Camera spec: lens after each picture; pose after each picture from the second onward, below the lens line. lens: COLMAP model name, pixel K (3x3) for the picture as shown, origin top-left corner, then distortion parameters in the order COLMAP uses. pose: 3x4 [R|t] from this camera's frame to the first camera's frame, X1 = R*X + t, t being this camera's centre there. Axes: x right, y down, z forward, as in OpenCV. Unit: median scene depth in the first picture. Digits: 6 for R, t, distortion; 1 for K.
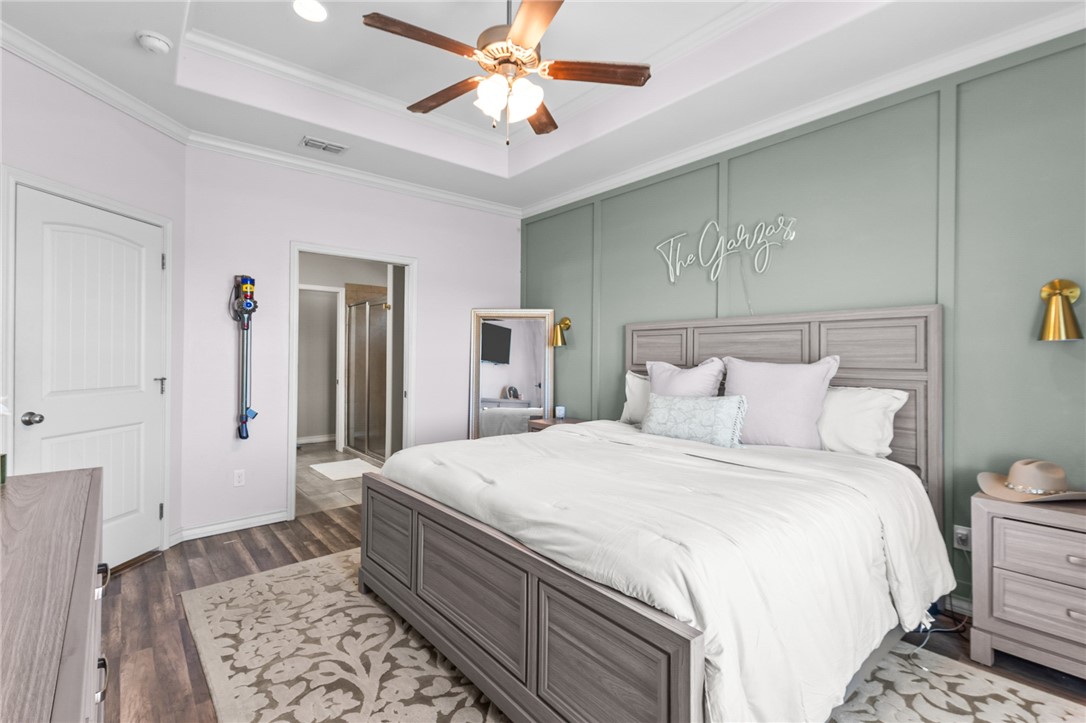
lens RADIAL K [[496.7, 0, 539.5], [0, 496.7, 353.7], [0, 0, 1]] dist [0.019136, -0.003182]
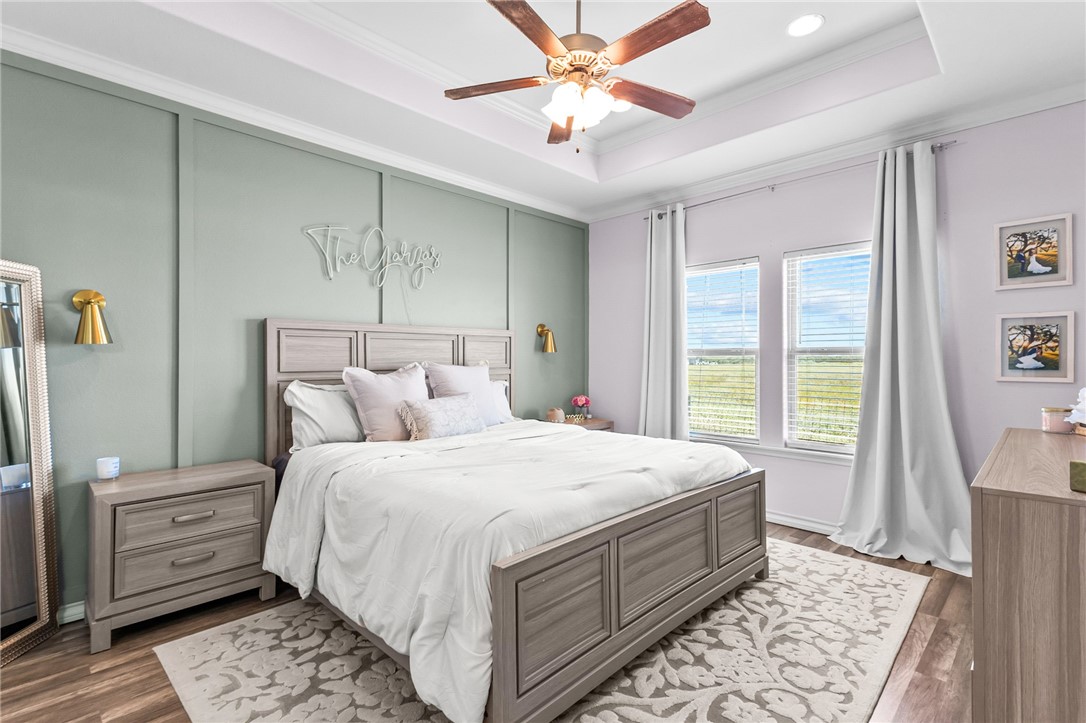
lens RADIAL K [[496.7, 0, 540.9], [0, 496.7, 363.6], [0, 0, 1]] dist [0.019136, -0.003182]
pose [[-0.079842, -0.009843, 0.996759, -0.929012], [0.000369, 0.999951, 0.009904, 0.000610], [-0.996807, 0.001158, -0.079834, 1.008564]]
